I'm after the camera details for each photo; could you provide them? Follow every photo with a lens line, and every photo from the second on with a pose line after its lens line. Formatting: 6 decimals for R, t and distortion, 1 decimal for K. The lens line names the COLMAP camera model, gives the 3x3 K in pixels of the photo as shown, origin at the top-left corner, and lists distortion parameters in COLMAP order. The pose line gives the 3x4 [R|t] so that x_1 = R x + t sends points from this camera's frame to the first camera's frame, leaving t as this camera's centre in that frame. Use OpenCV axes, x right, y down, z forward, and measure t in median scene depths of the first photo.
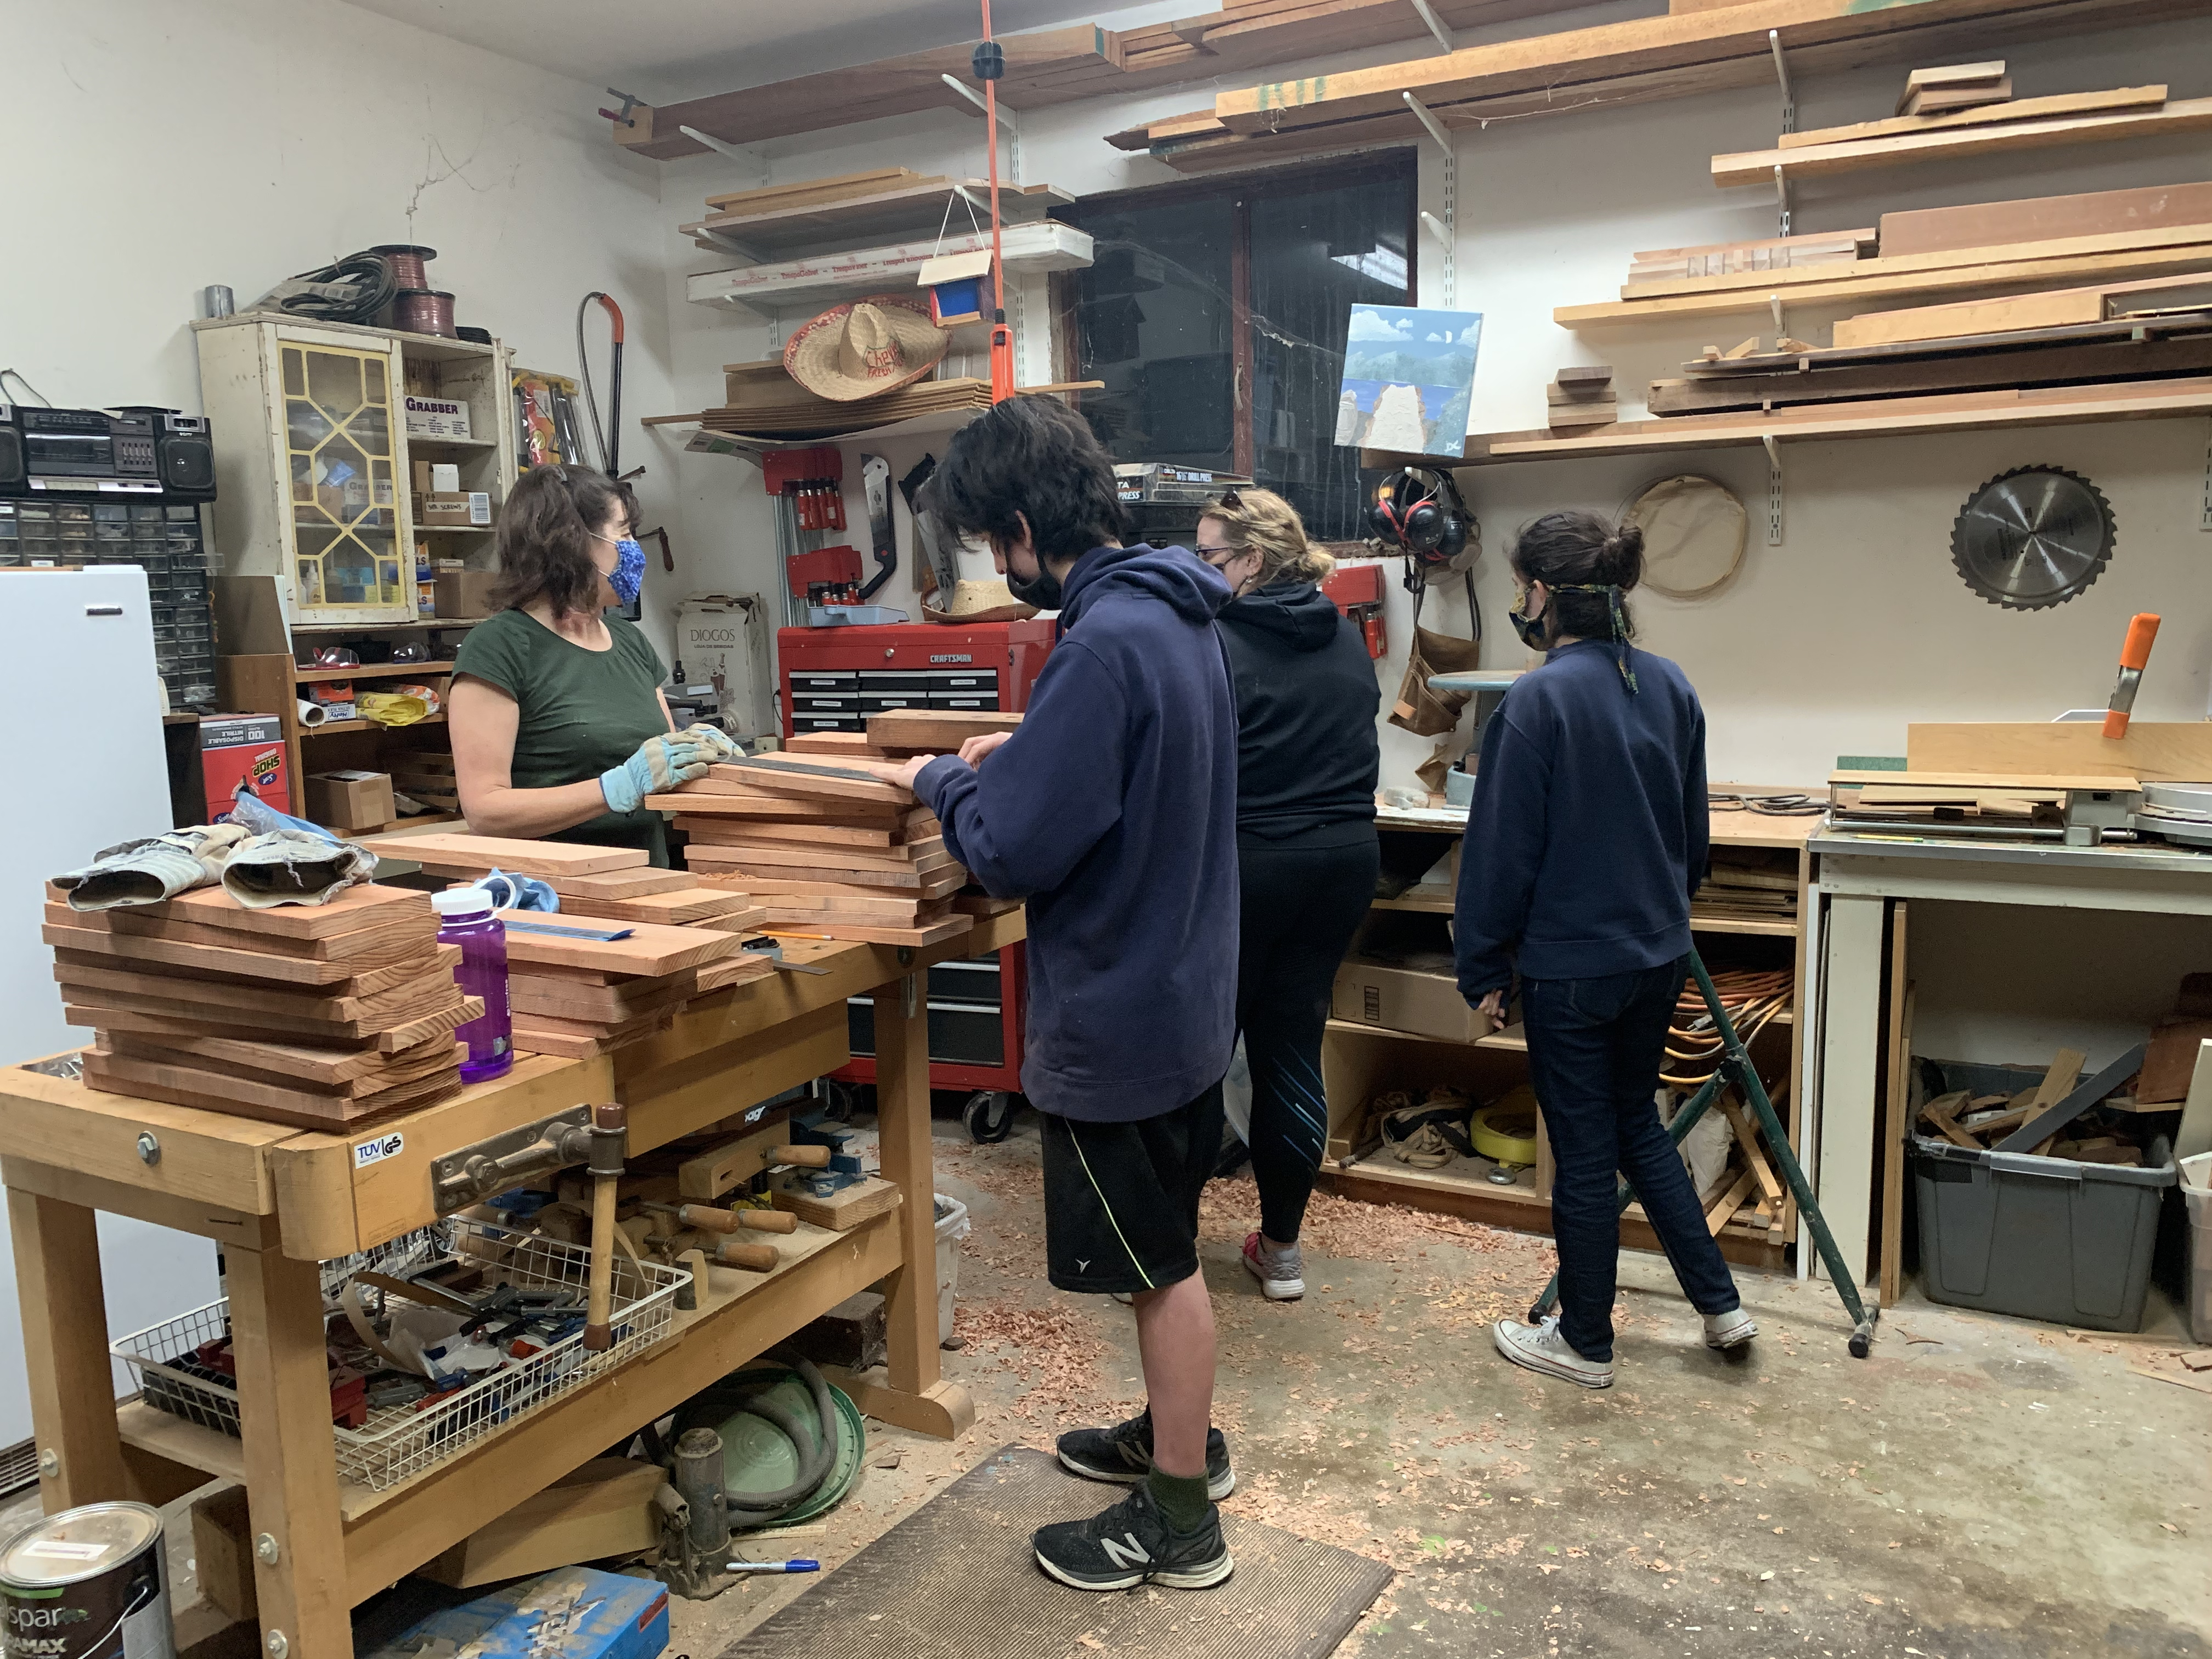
lens RADIAL K [[1677.7, 0, 1093.5], [0, 1677.7, 819.7], [0, 0, 1]] dist [0.016685, -0.019096]
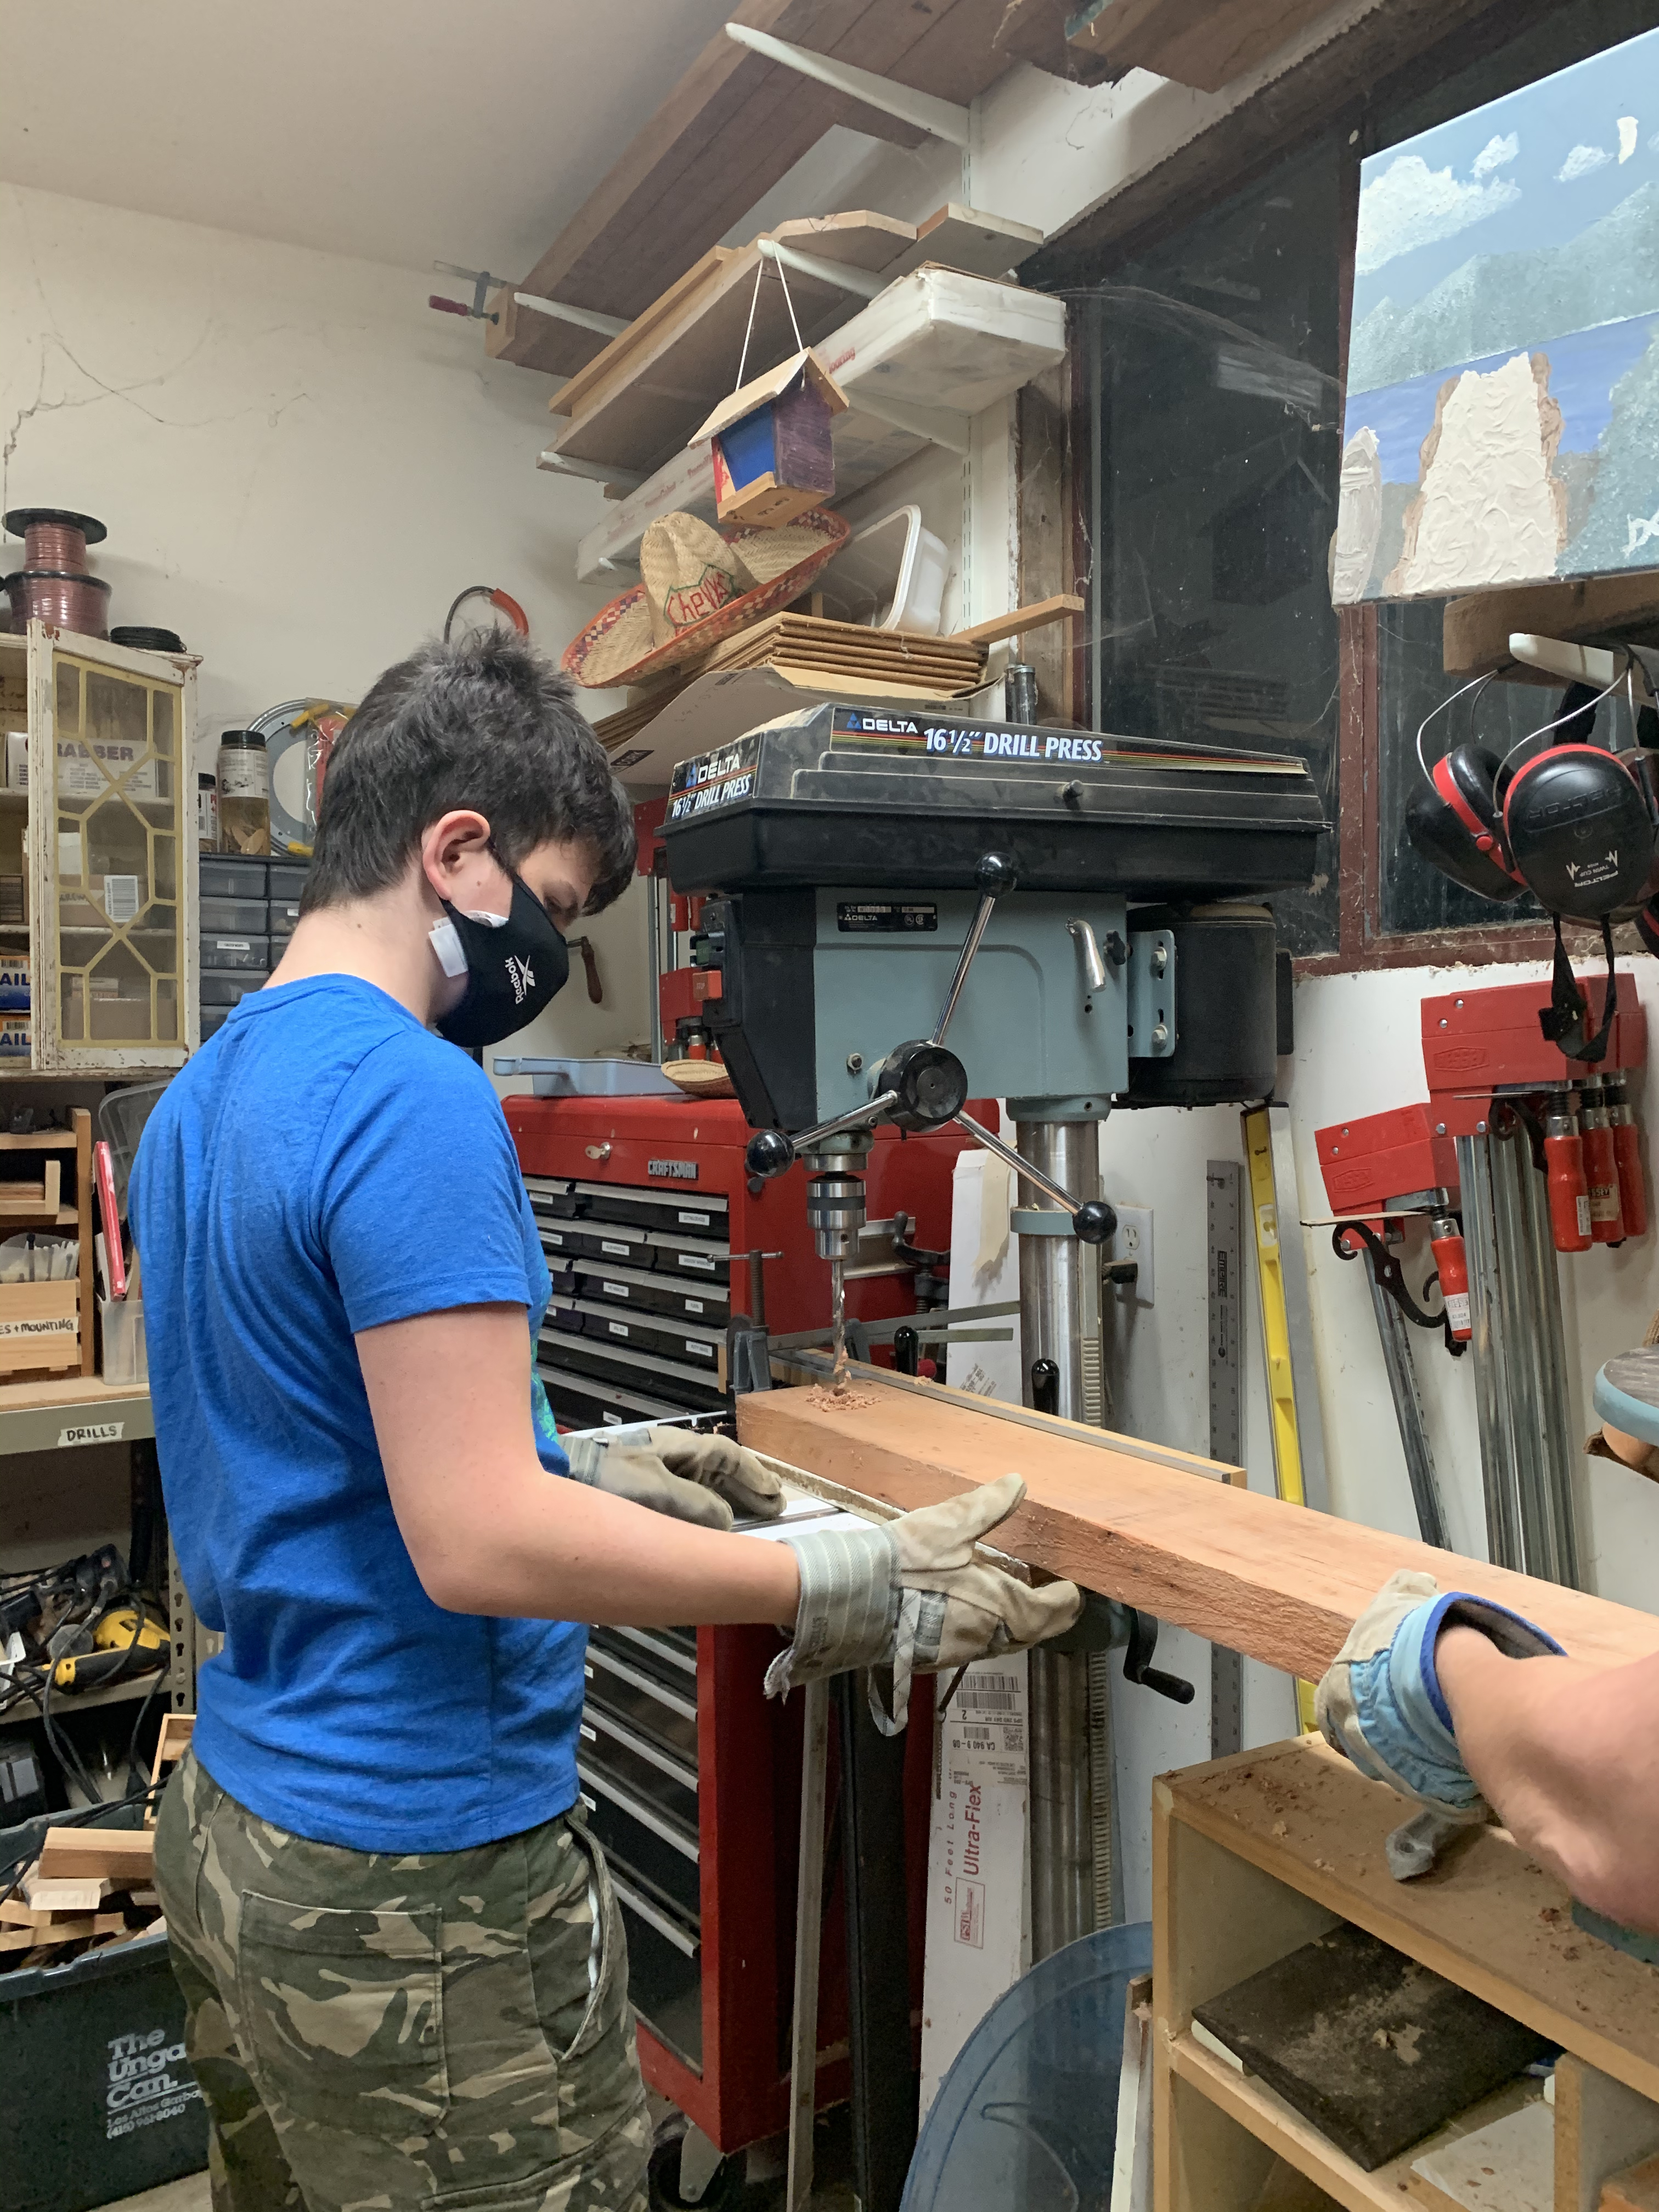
lens RADIAL K [[1694.3, 0, 818.0], [0, 1694.3, 1086.9], [0, 0, 1]] dist [0.012889, -0.009302]
pose [[0.830180, 0.032170, -0.556567, 0.253007], [-0.091992, 0.992553, -0.079845, -0.096873], [0.549854, 0.117486, 0.826957, 0.695796]]
